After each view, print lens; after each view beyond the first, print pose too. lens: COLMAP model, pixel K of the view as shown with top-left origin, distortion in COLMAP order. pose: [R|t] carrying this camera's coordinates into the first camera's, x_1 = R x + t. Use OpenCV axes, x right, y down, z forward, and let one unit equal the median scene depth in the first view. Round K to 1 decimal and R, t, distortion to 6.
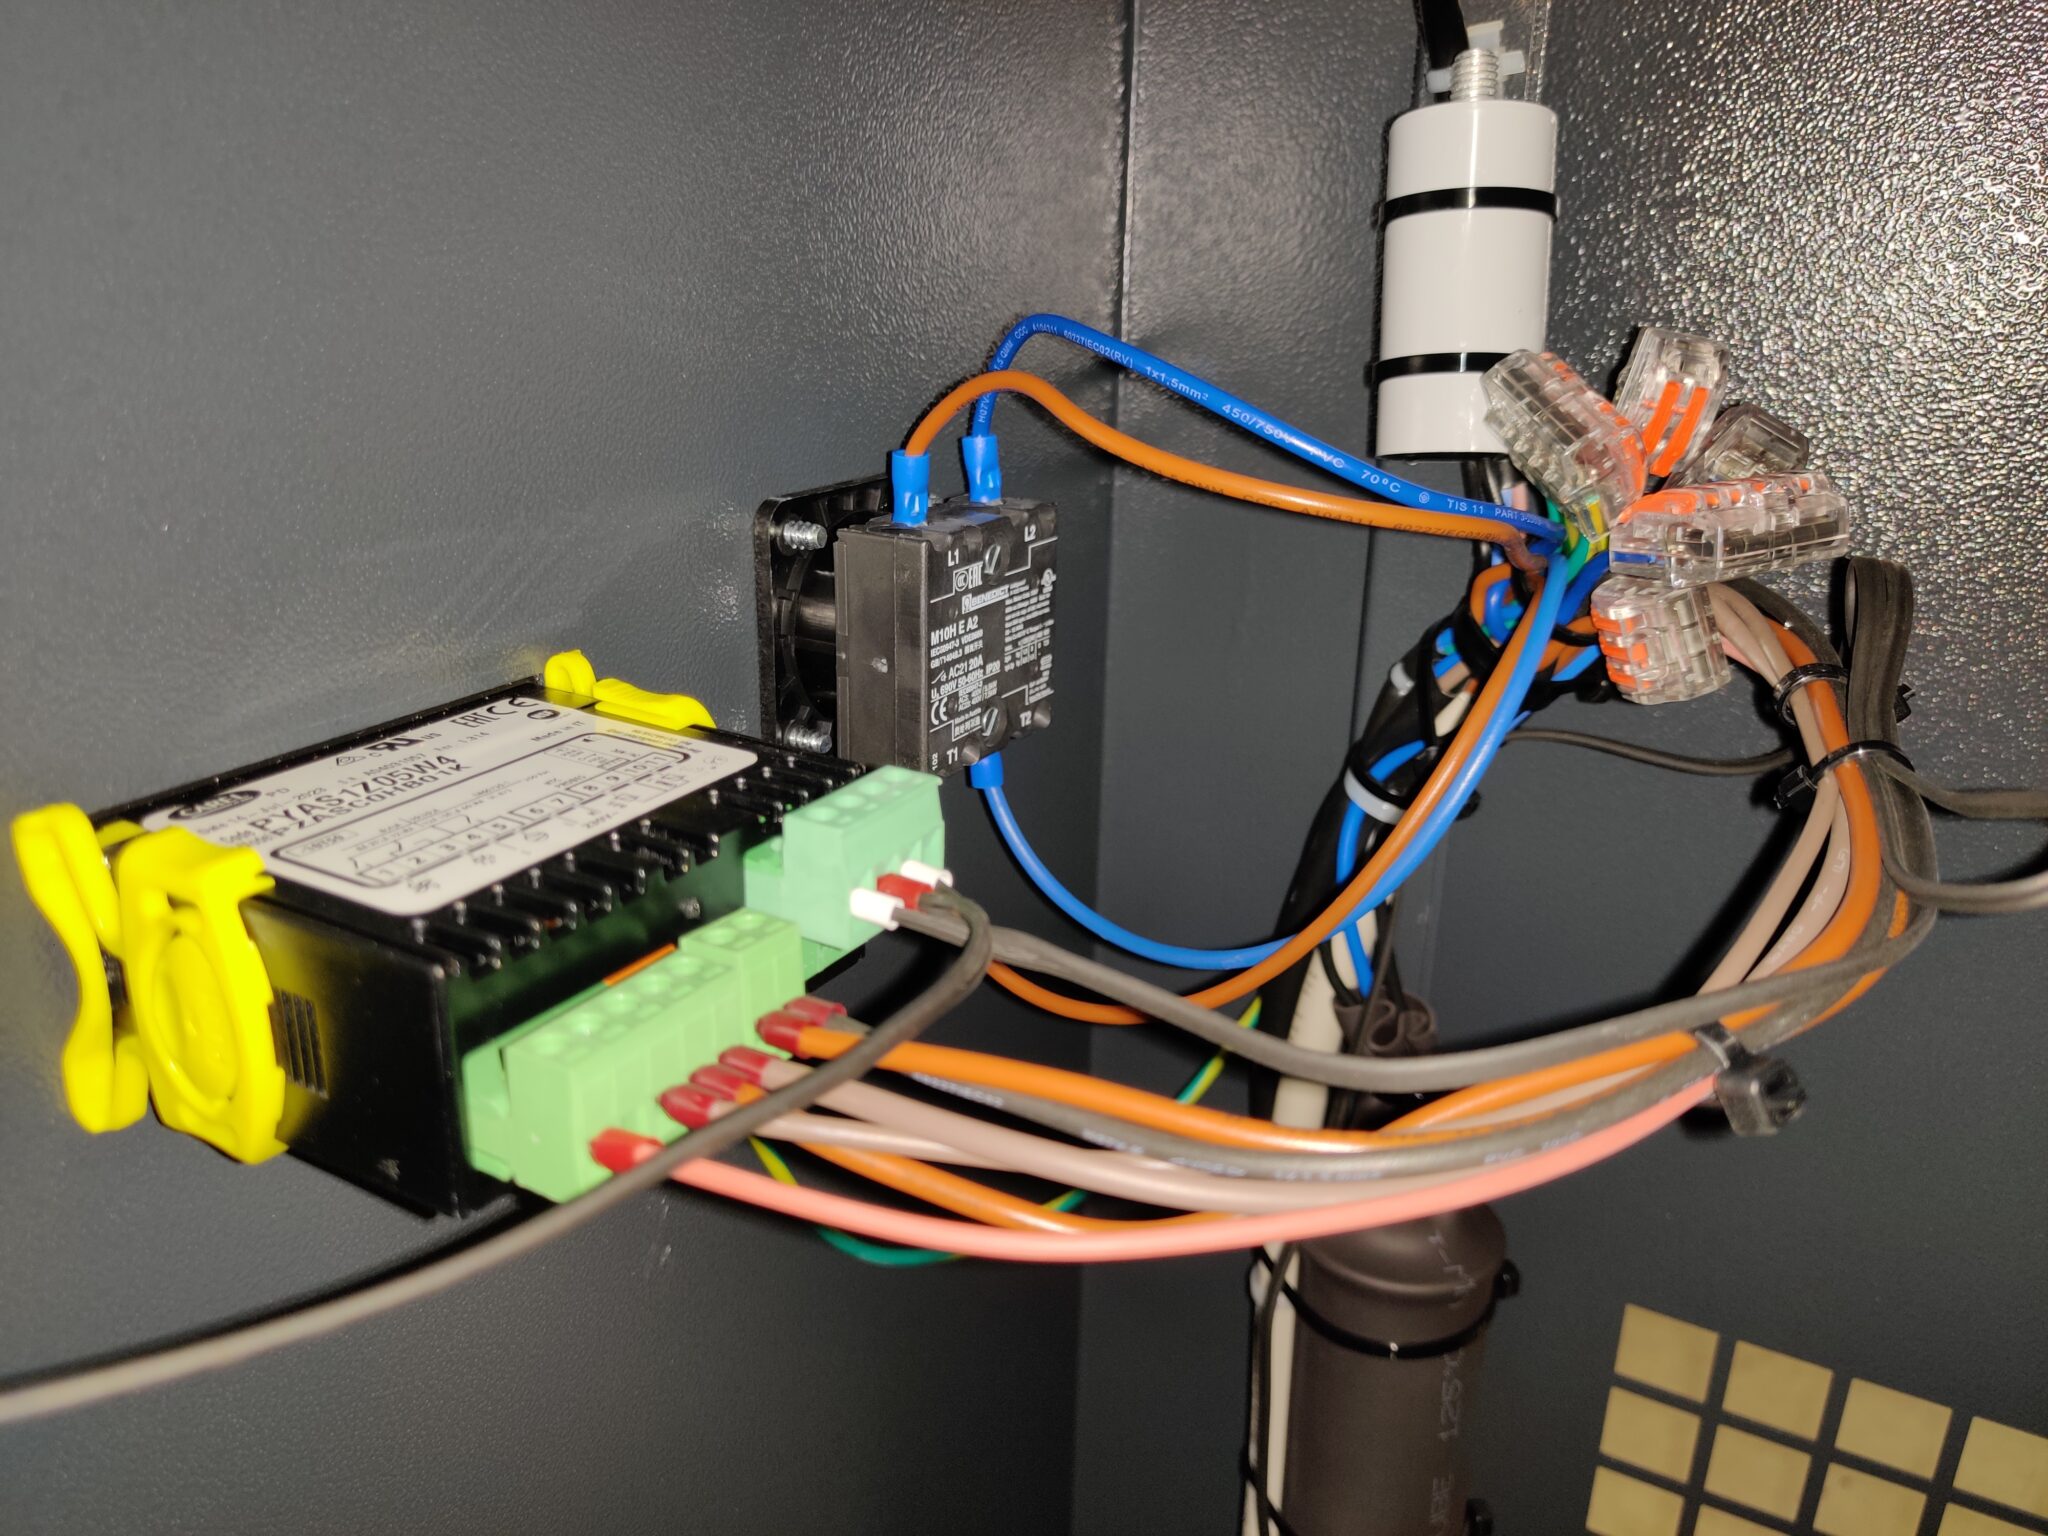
lens RADIAL K [[1602.3, 0, 1021.9], [0, 1602.3, 772.2], [0, 0, 1]] dist [0.028178, -0.048988]
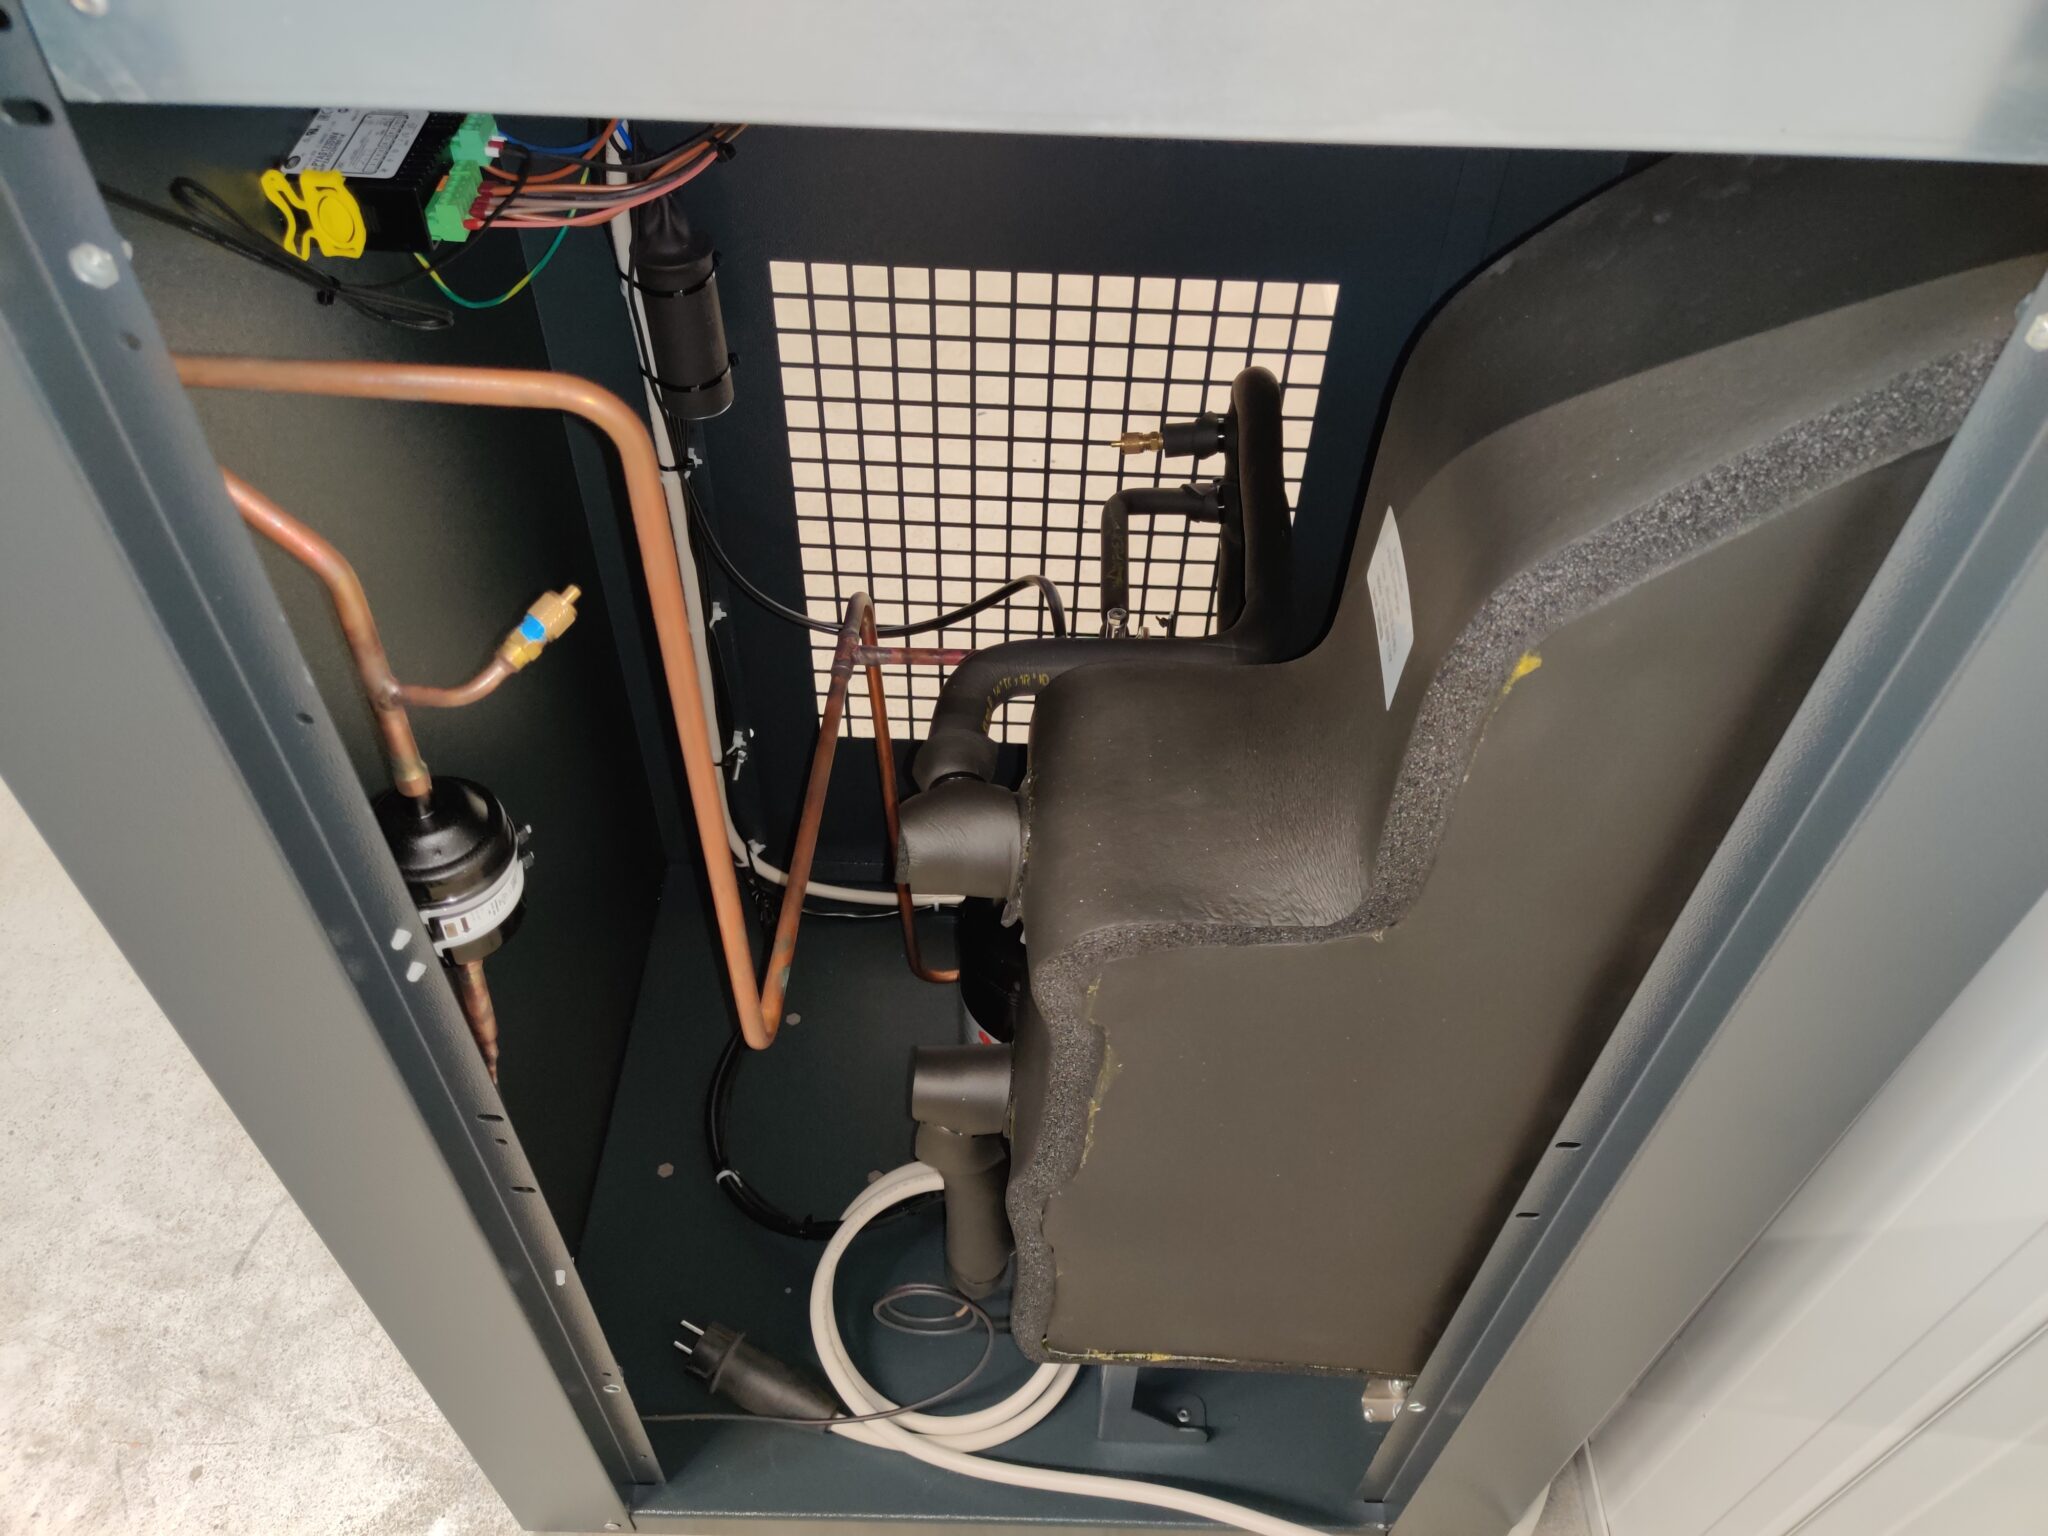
lens RADIAL K [[1602.3, 0, 1037.8], [0, 1602.3, 772.9], [0, 0, 1]] dist [0.028178, -0.048988]
pose [[0.889532, -0.336575, 0.308950, -0.305207], [0.150824, 0.854650, 0.496815, -0.175479], [-0.431259, -0.395336, 0.811002, -1.588777]]
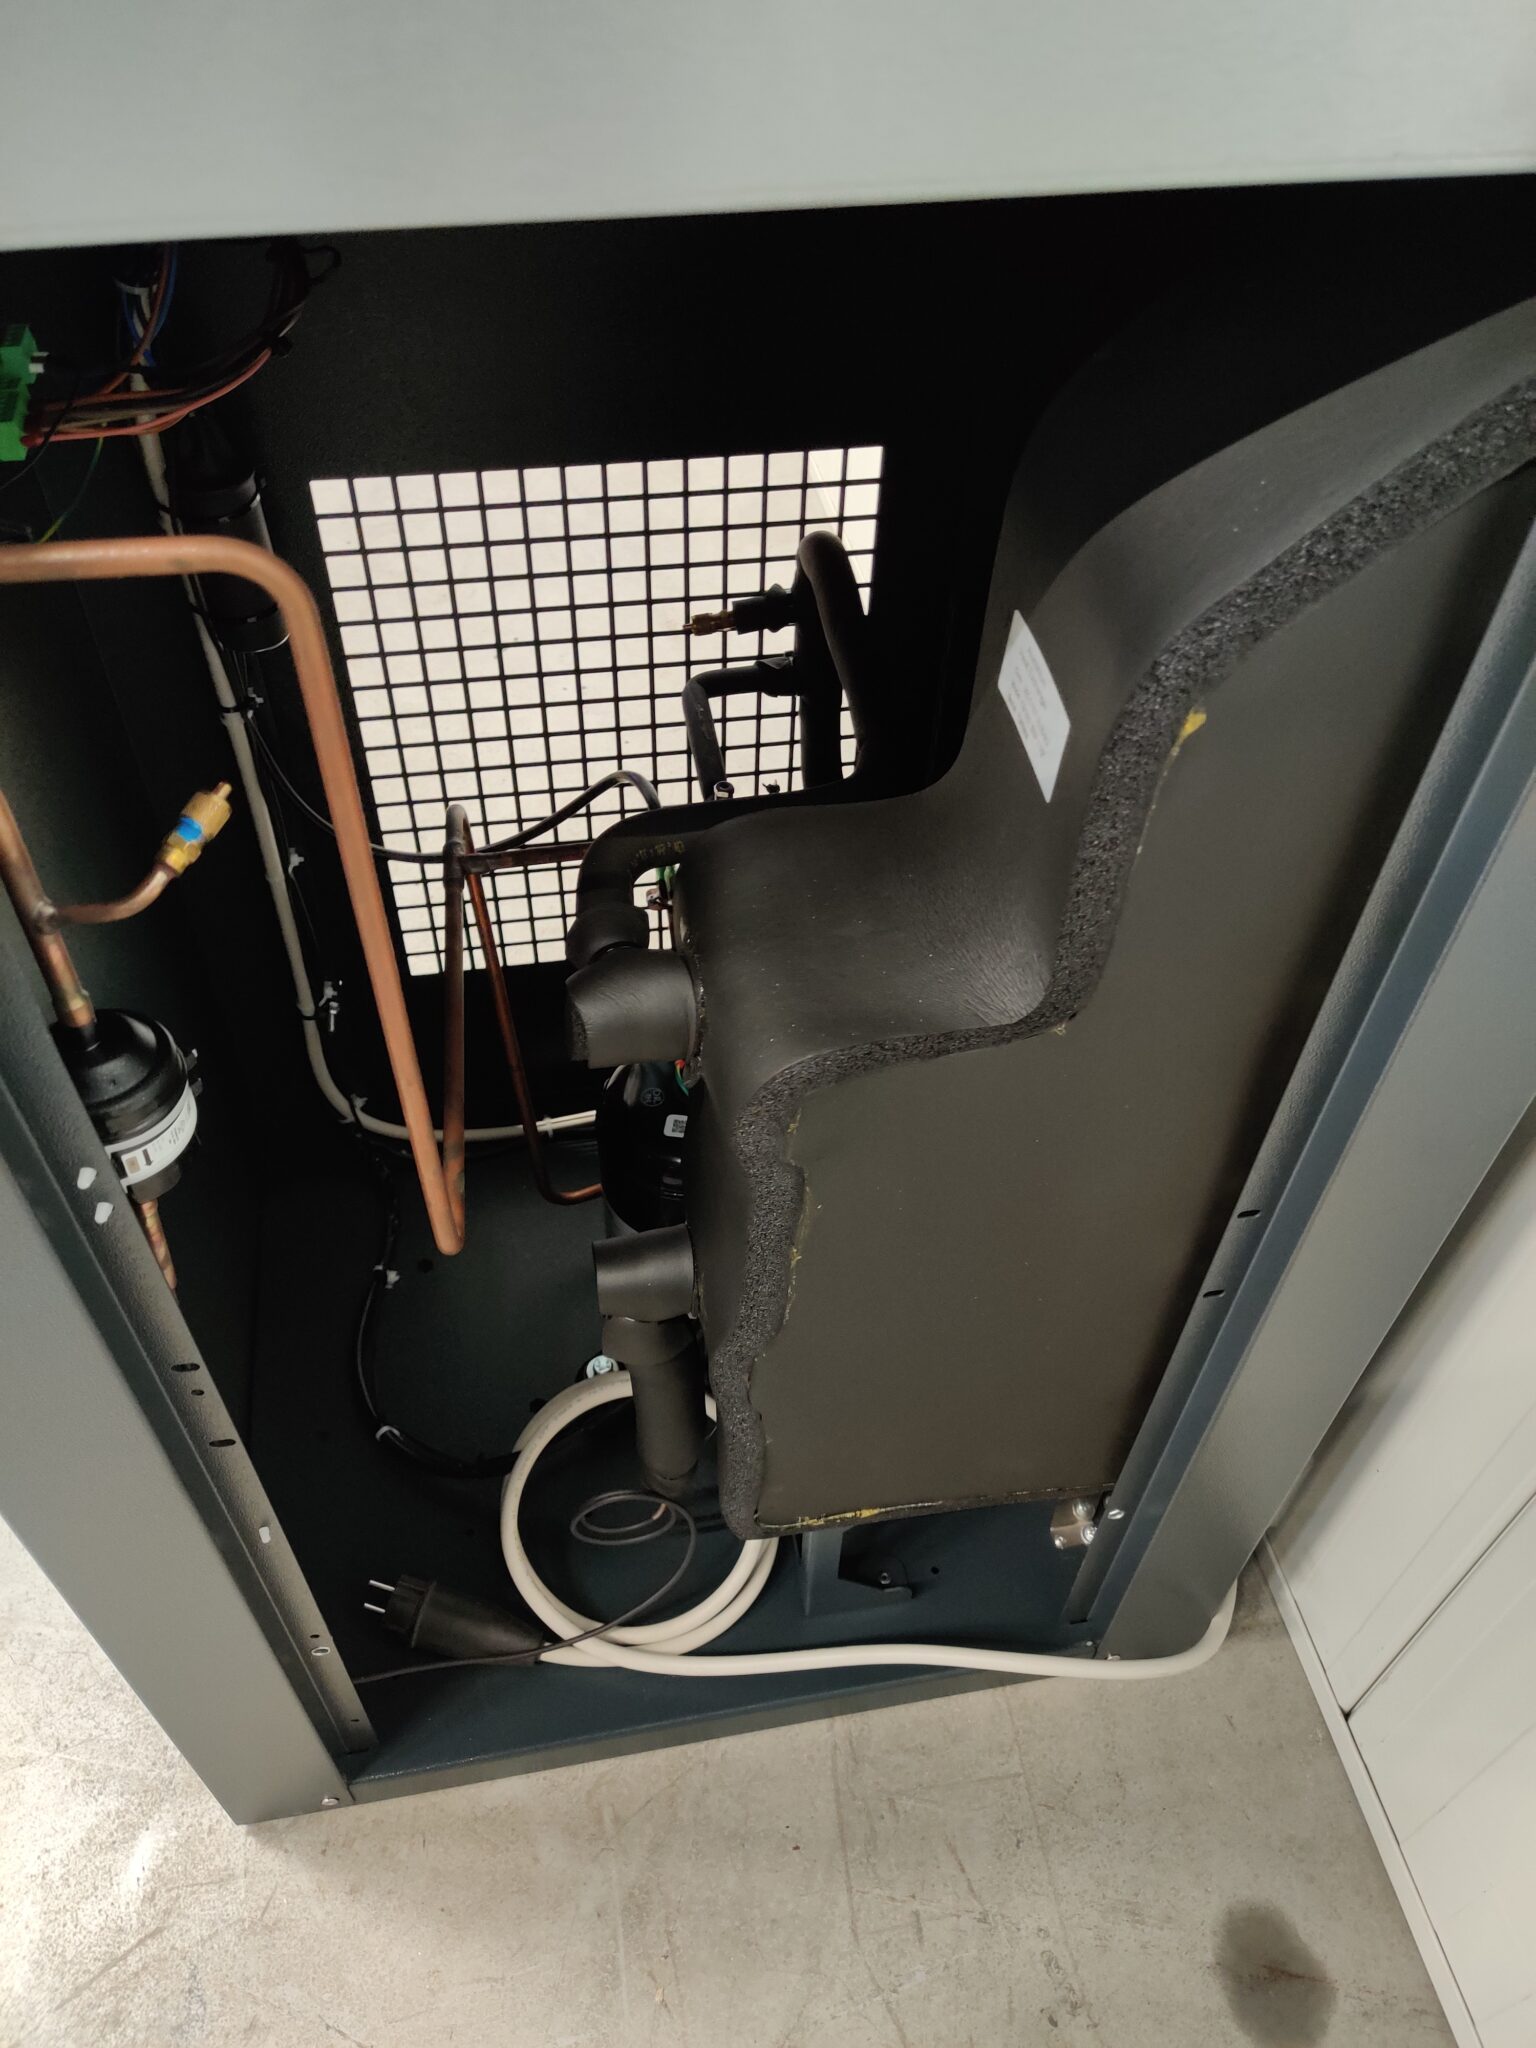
lens RADIAL K [[1602.3, 0, 766.8], [0, 1602.3, 1023.9], [0, 0, 1]] dist [0.028178, -0.048988]
pose [[0.784644, -0.460267, 0.415317, -0.492570], [0.211629, 0.828543, 0.518392, -0.110115], [-0.582706, -0.318860, 0.747517, -1.554379]]
